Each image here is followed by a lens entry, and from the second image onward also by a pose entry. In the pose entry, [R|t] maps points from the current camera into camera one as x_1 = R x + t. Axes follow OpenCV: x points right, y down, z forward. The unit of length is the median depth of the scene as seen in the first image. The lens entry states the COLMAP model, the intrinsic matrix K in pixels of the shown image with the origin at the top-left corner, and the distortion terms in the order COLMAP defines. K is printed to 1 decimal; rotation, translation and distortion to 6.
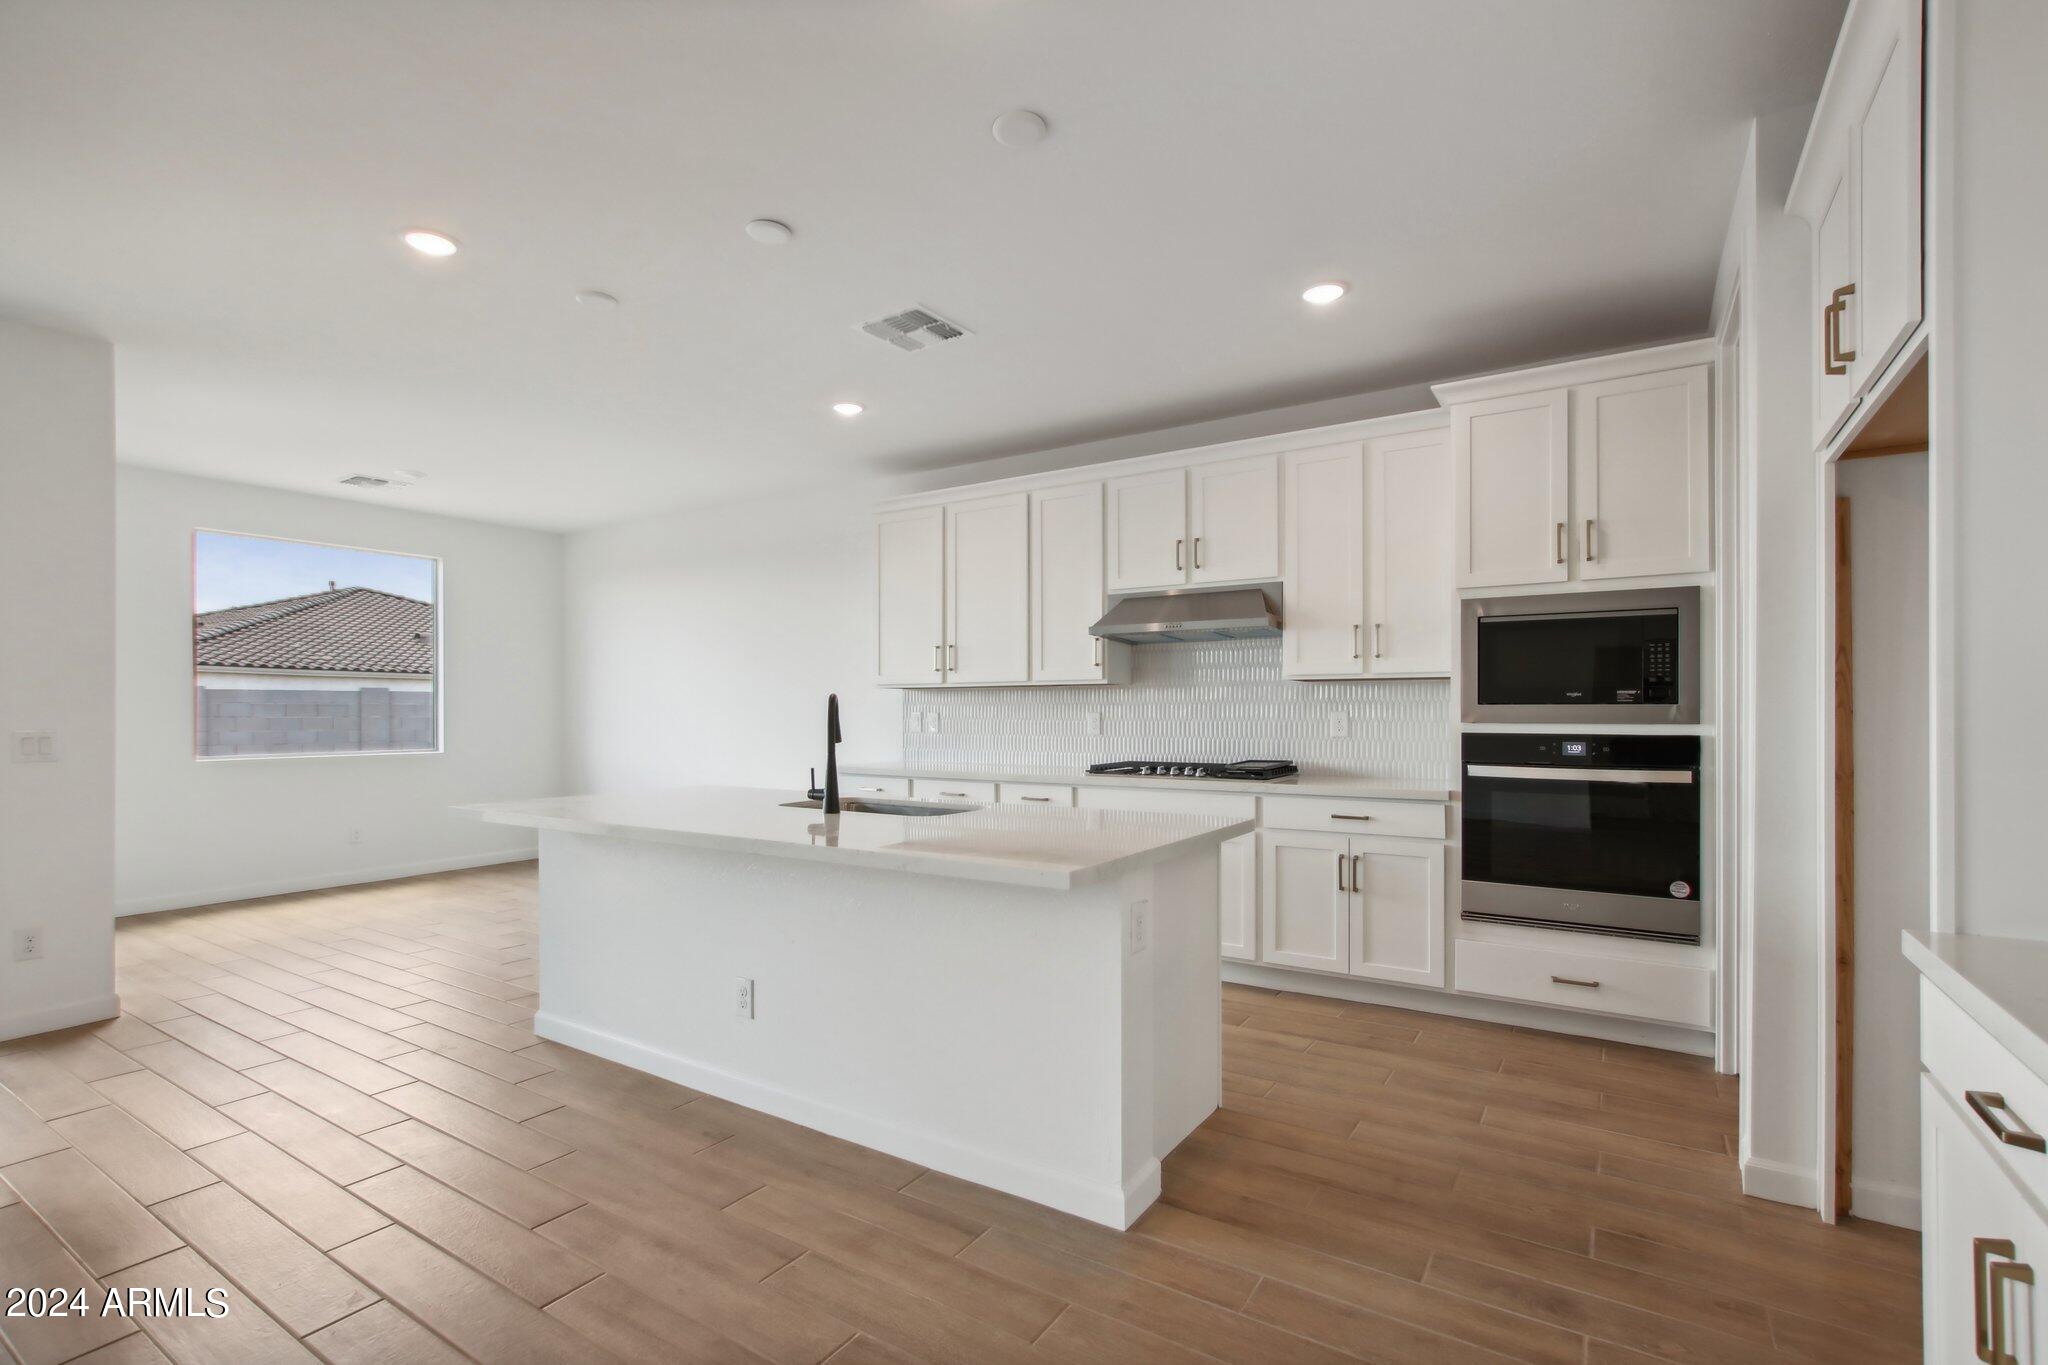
lens RADIAL K [[949.8, 0, 1011.7], [0, 949.8, 705.8], [0, 0, 1]] dist [-0.021915, 0.000563]
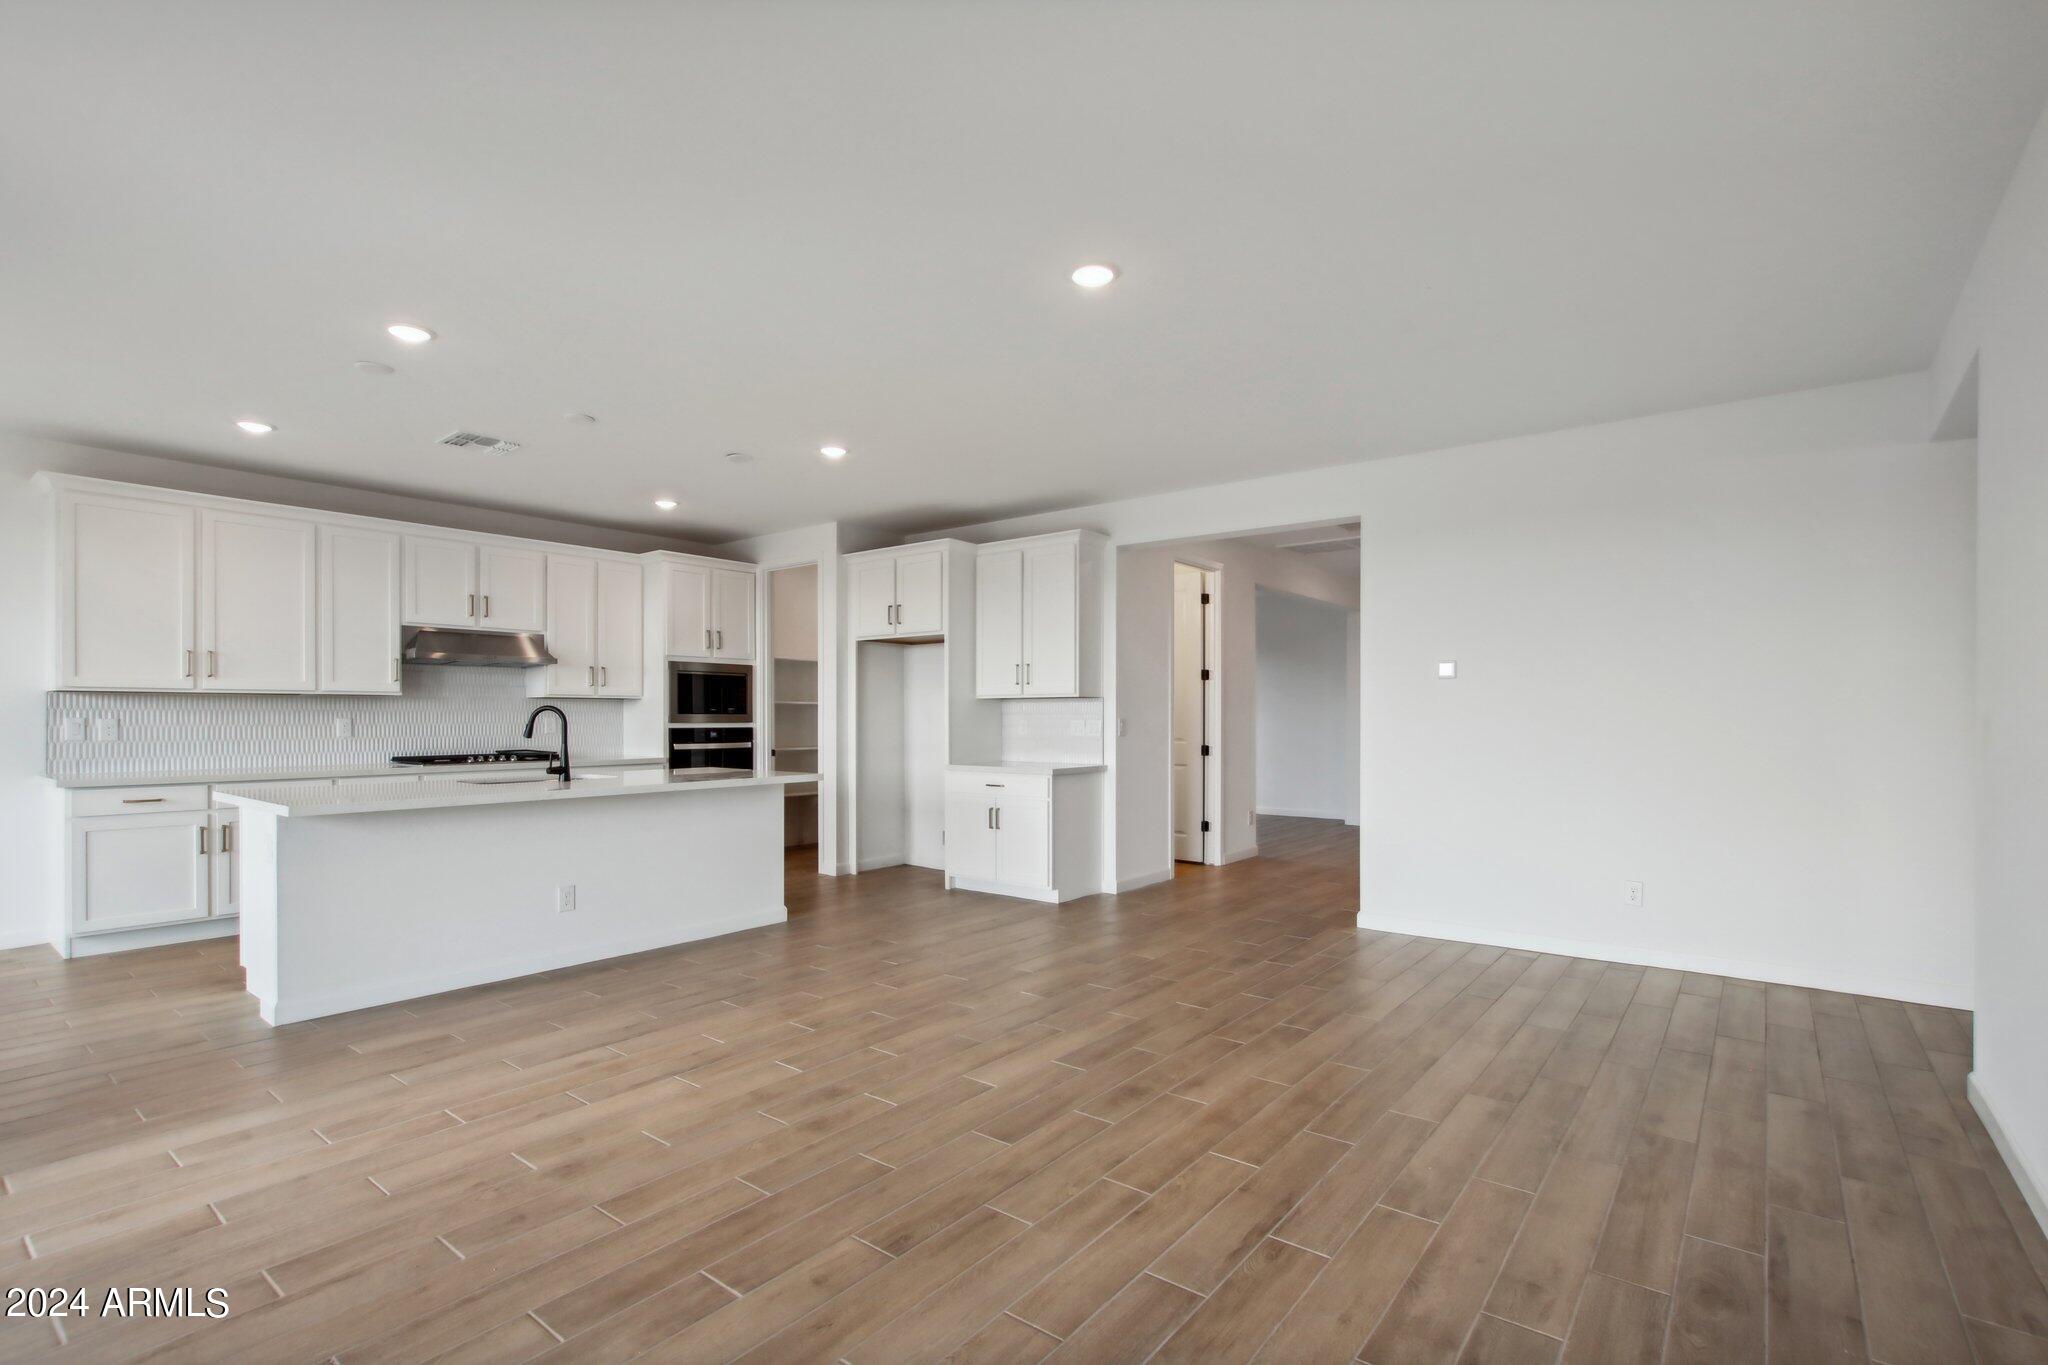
lens RADIAL K [[950.0, 0, 1020.1], [0, 950.0, 719.0], [0, 0, 1]] dist [0.000101, 0.000104]
pose [[0.088248, -0.000856, 0.996098, -1.207436], [-0.004169, 0.999991, 0.001229, 0.003429], [-0.996090, -0.004261, 0.088243, 0.074634]]
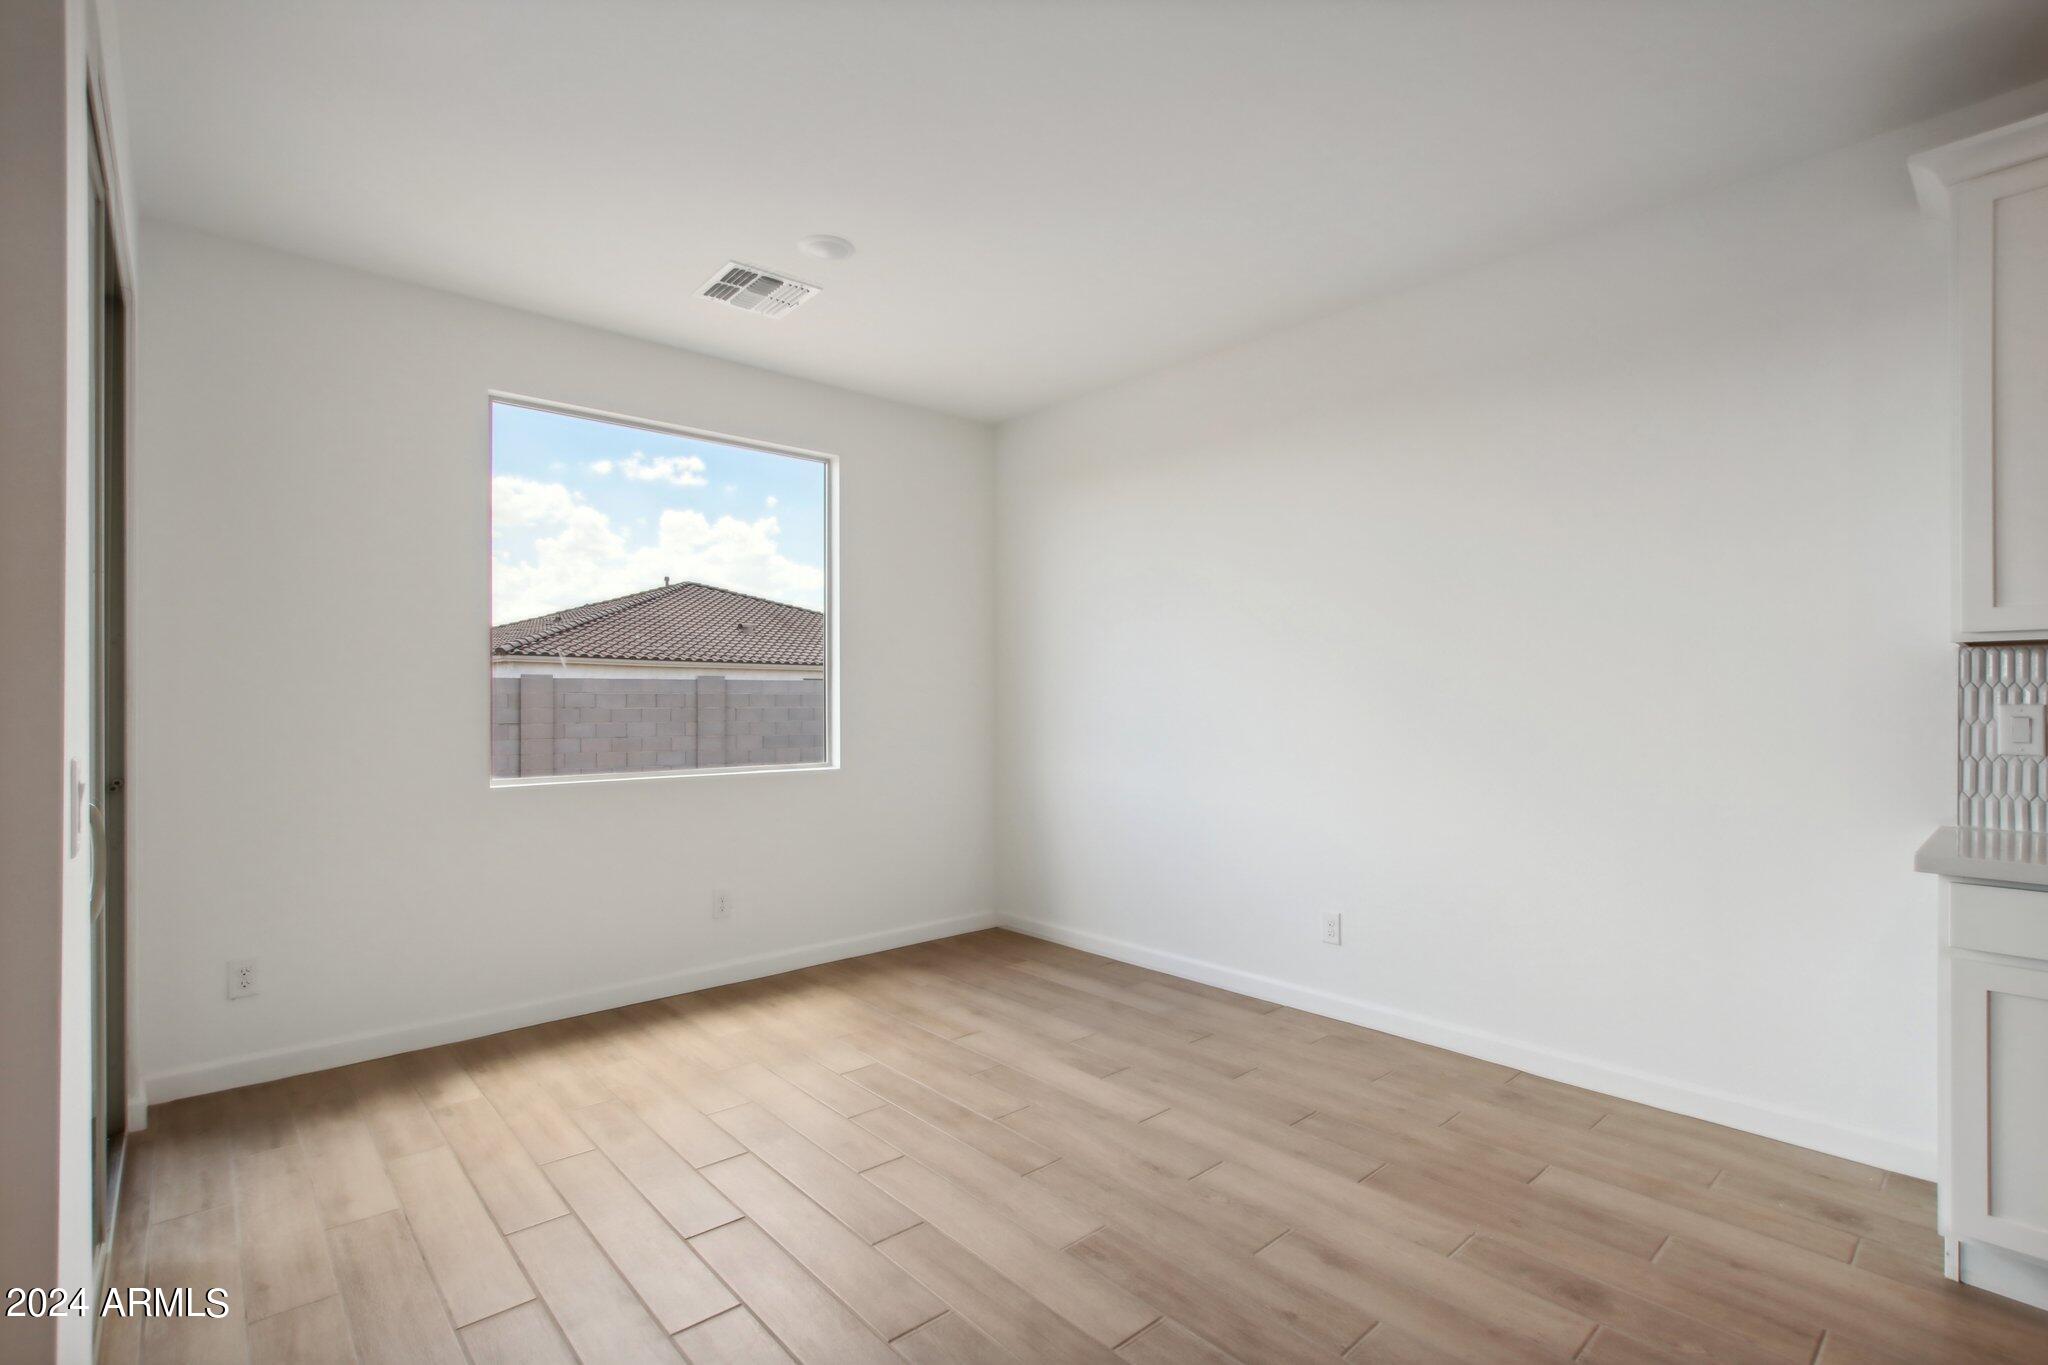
lens RADIAL K [[945.4, 0, 1024.4], [0, 945.4, 699.8], [0, 0, 1]] dist [-0.024160, 0.009510]
pose [[0.967057, -0.000527, -0.254558, -0.535678], [0.001690, 0.999989, 0.004349, 0.002674], [0.254553, -0.004635, 0.967048, 0.714088]]
